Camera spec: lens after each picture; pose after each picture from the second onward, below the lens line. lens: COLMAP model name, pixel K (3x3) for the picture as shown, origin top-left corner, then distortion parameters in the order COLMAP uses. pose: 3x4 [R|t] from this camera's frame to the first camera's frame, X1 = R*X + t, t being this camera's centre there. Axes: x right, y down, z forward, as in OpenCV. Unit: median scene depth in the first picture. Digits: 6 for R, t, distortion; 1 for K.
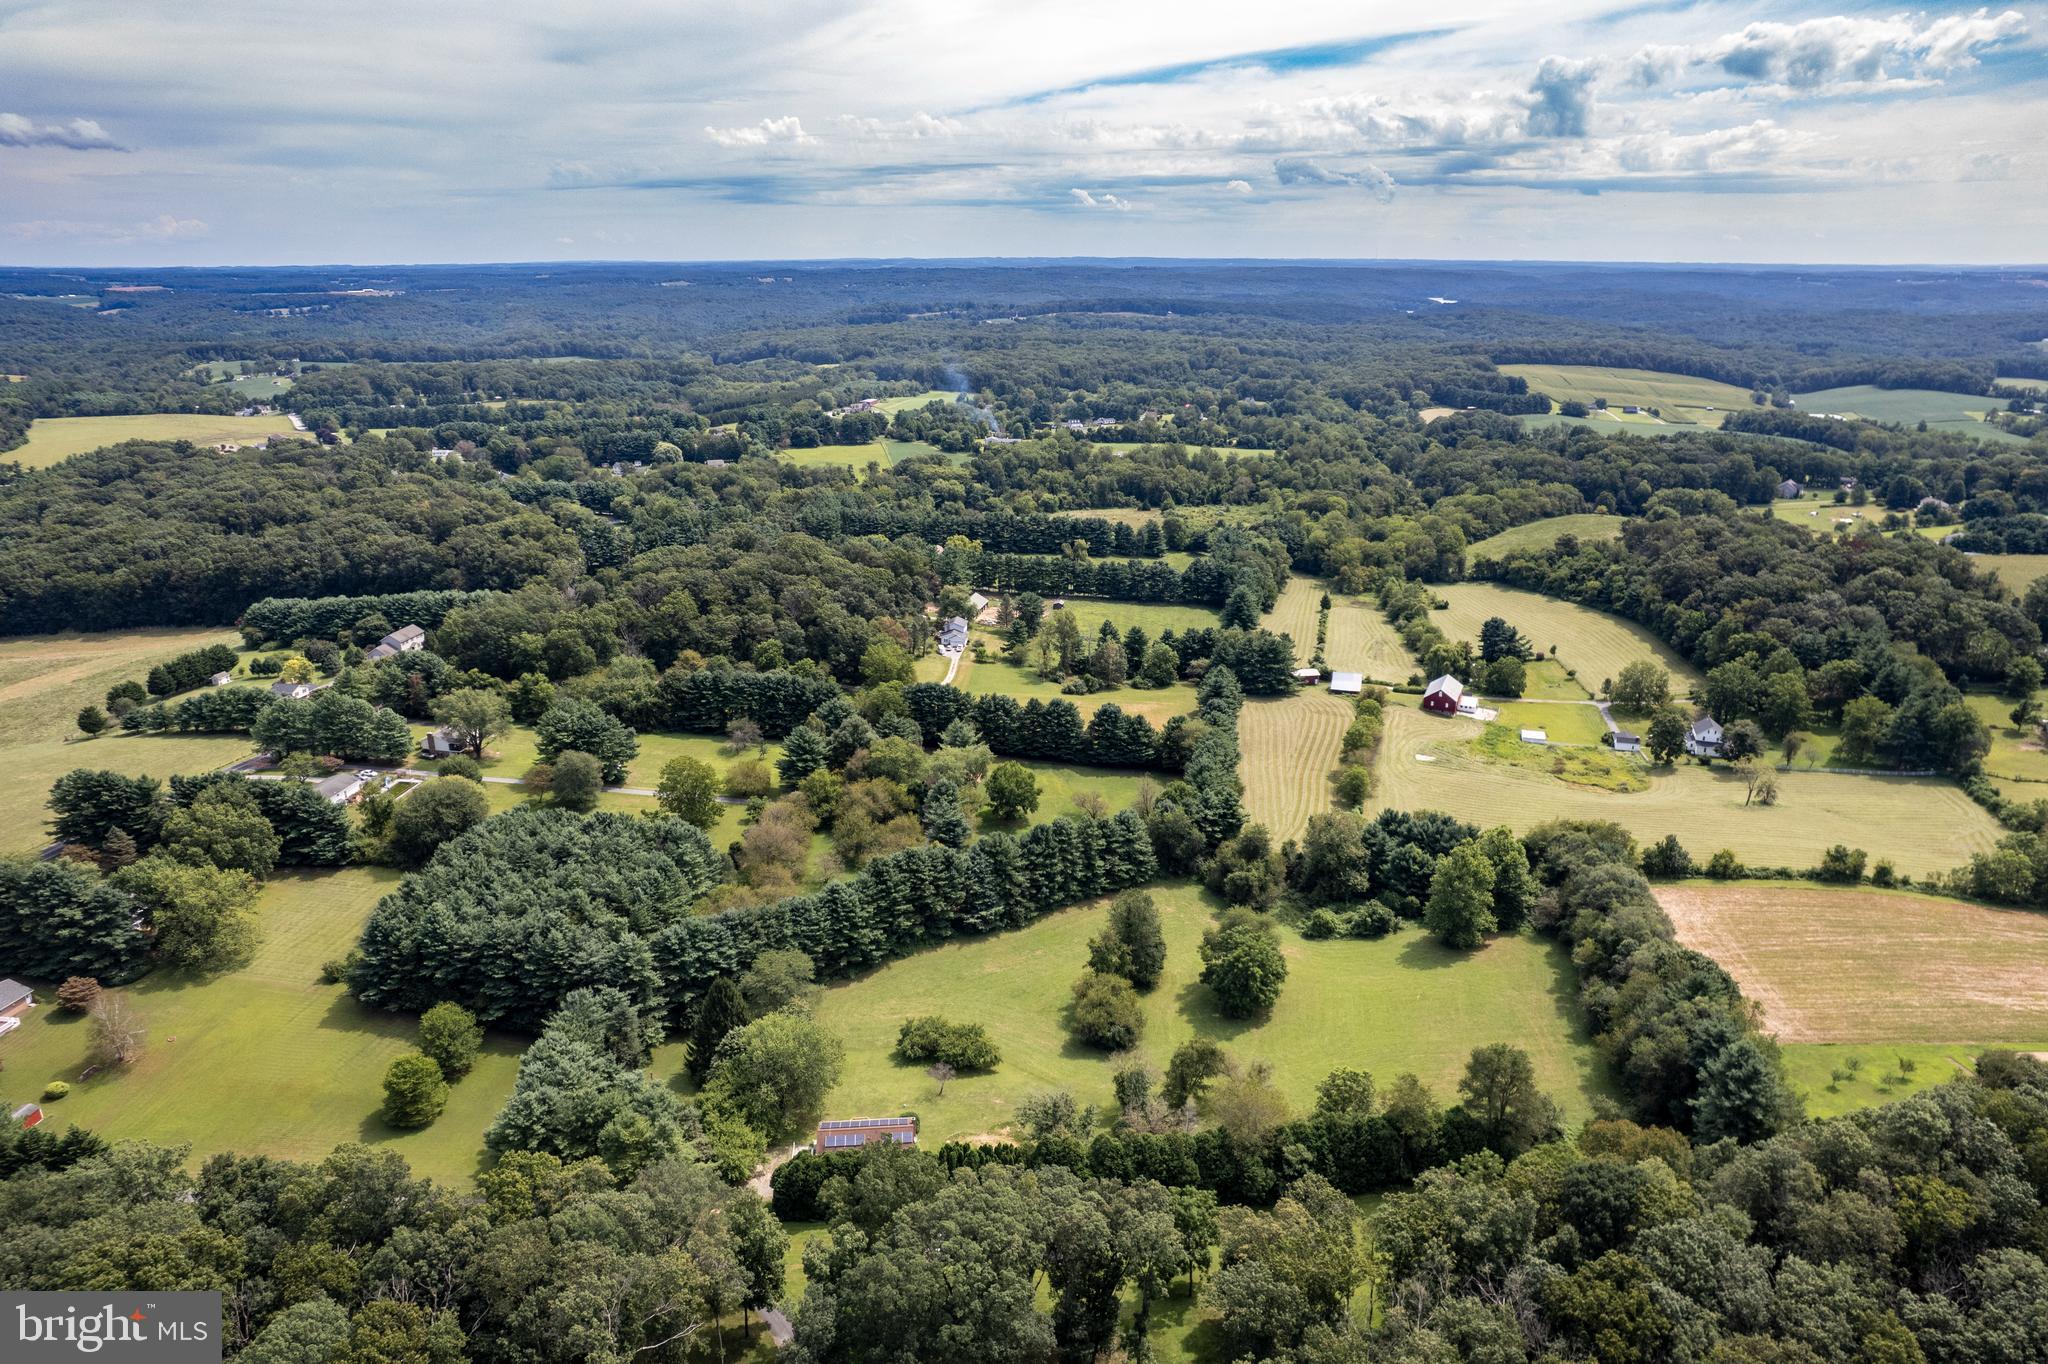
lens RADIAL K [[1317.2, 0, 1034.4], [0, 1317.2, 687.7], [0, 0, 1]] dist [-0.072142, 0.060503]
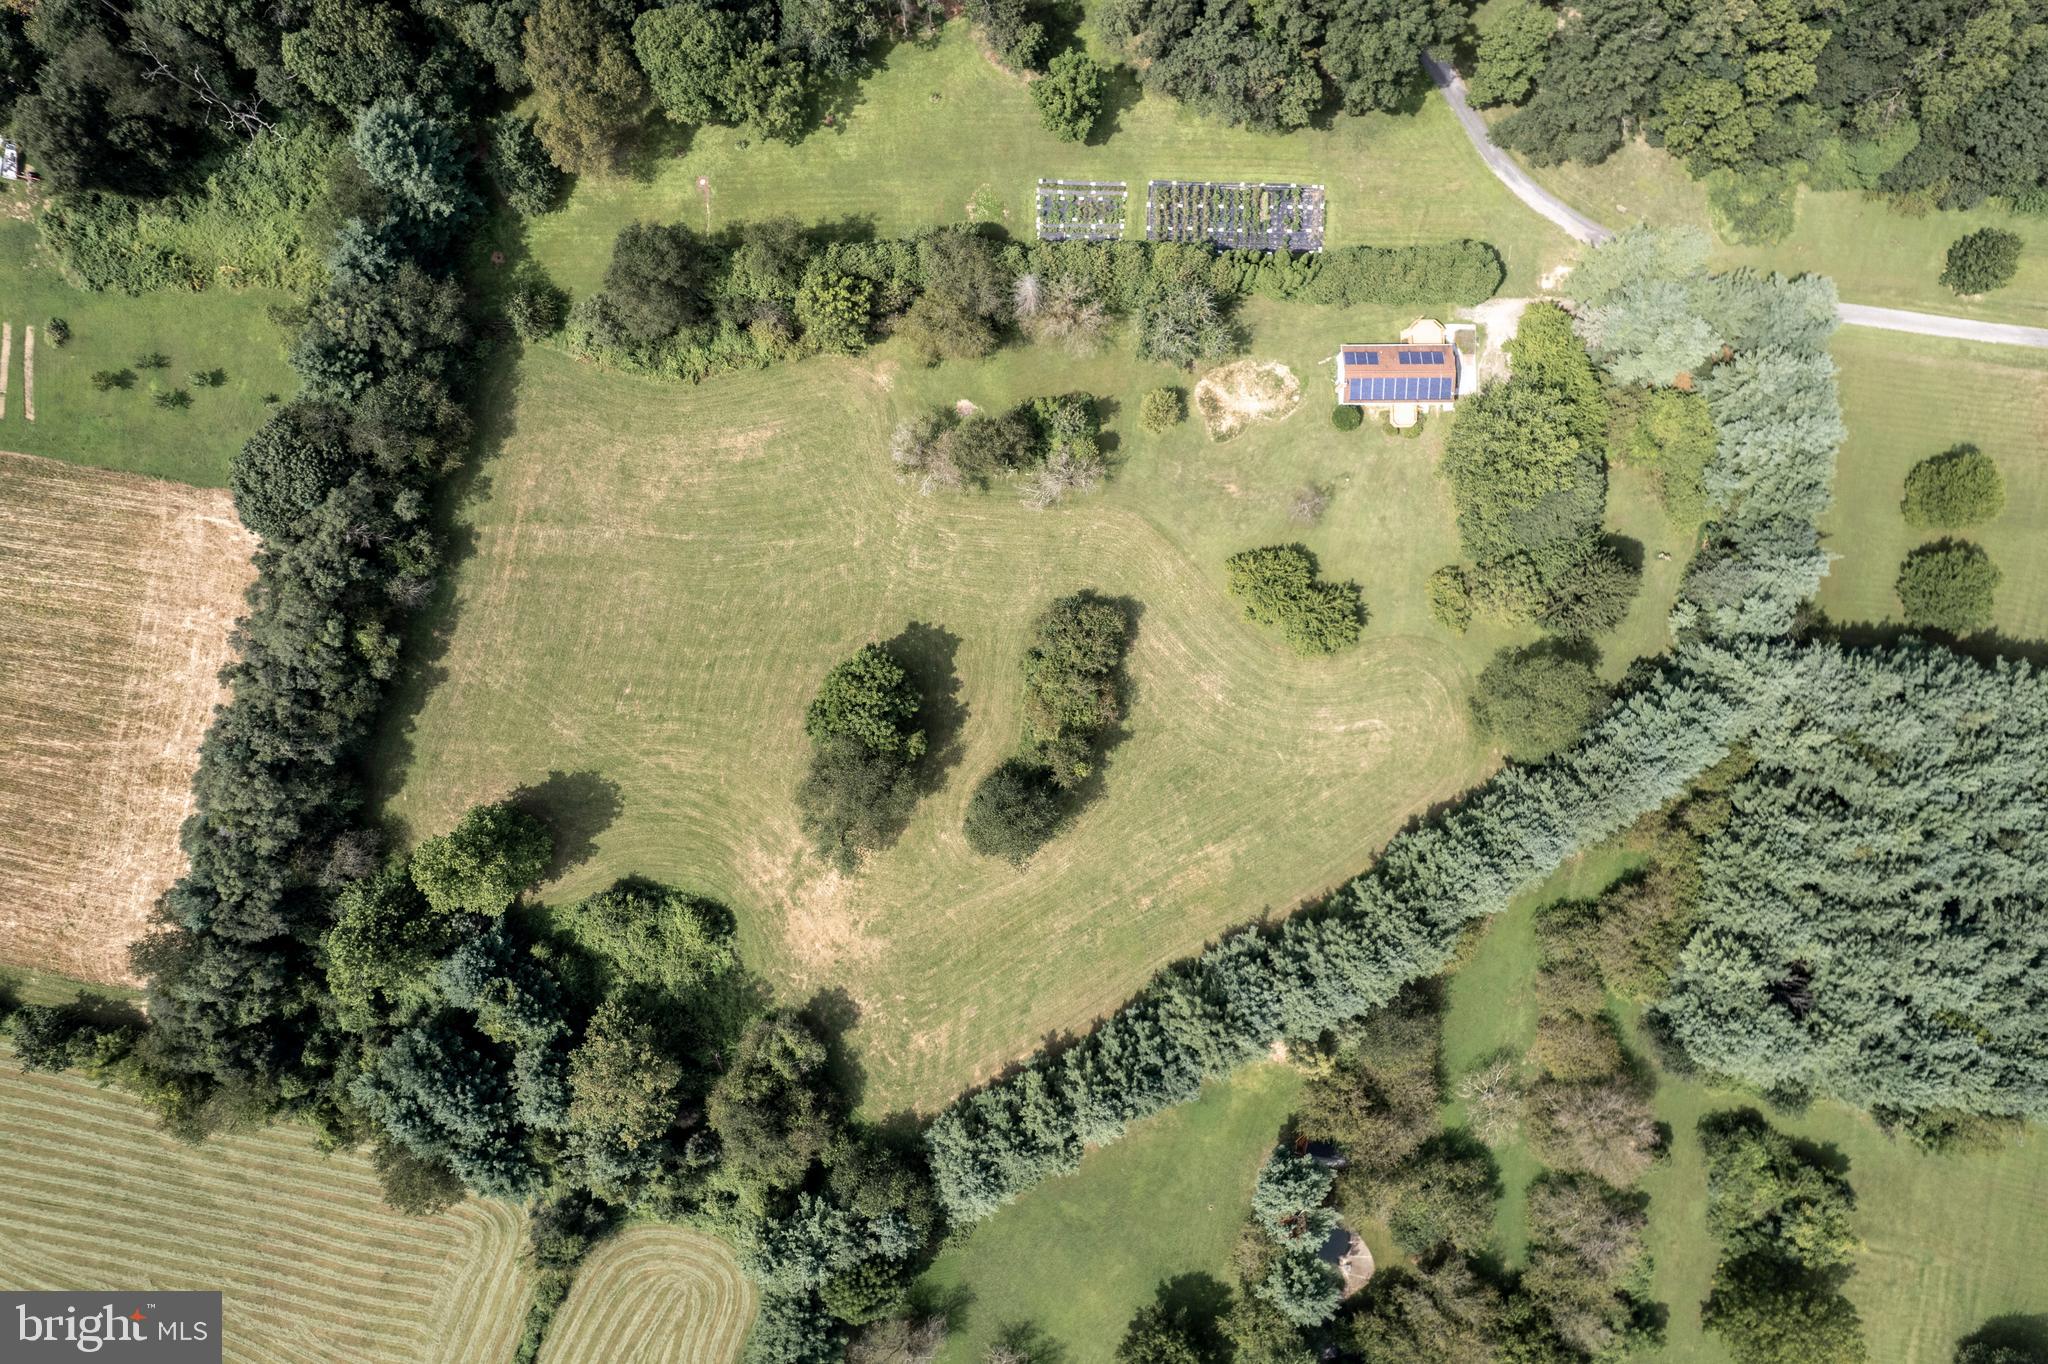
lens RADIAL K [[1317.2, 0, 1034.4], [0, 1317.2, 687.7], [0, 0, 1]] dist [-0.072142, 0.060503]
pose [[-0.997039, -0.076794, 0.004029, 0.063730], [0.026323, -0.291594, 0.956180, -0.372777], [-0.072254, 0.953454, 0.292752, 0.667567]]
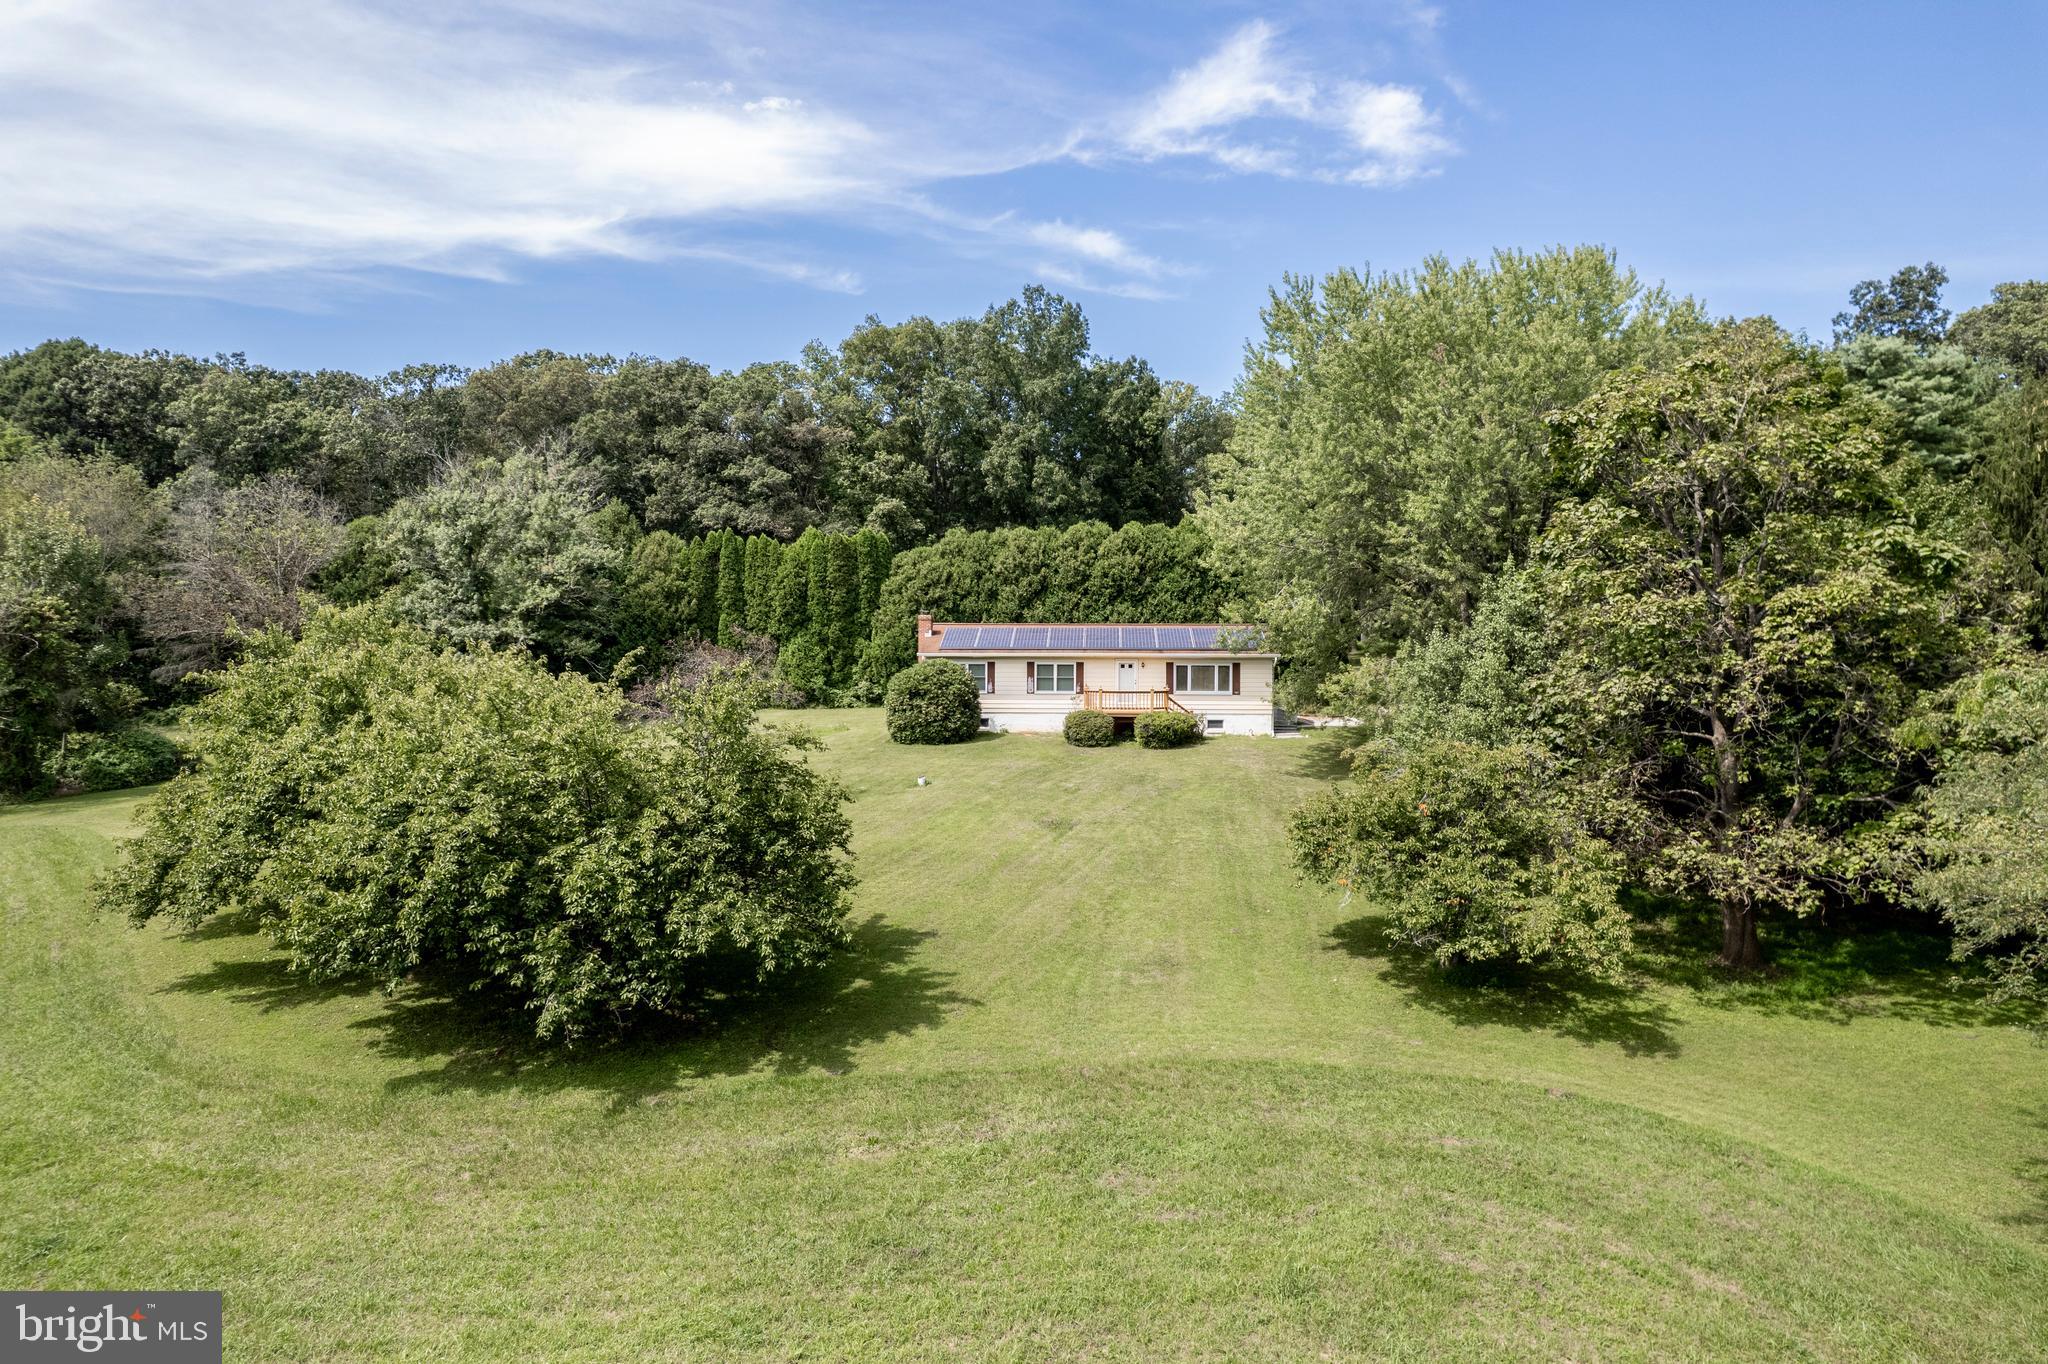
lens RADIAL K [[1313.1, 0, 1031.5], [0, 1313.1, 681.1], [0, 0, 1]] dist [-0.077088, 0.070292]
pose [[-0.989532, -0.007893, 0.144101, -0.102502], [0.041126, 0.941679, 0.333989, 0.167350], [-0.138333, 0.336419, -0.931497, 0.875747]]
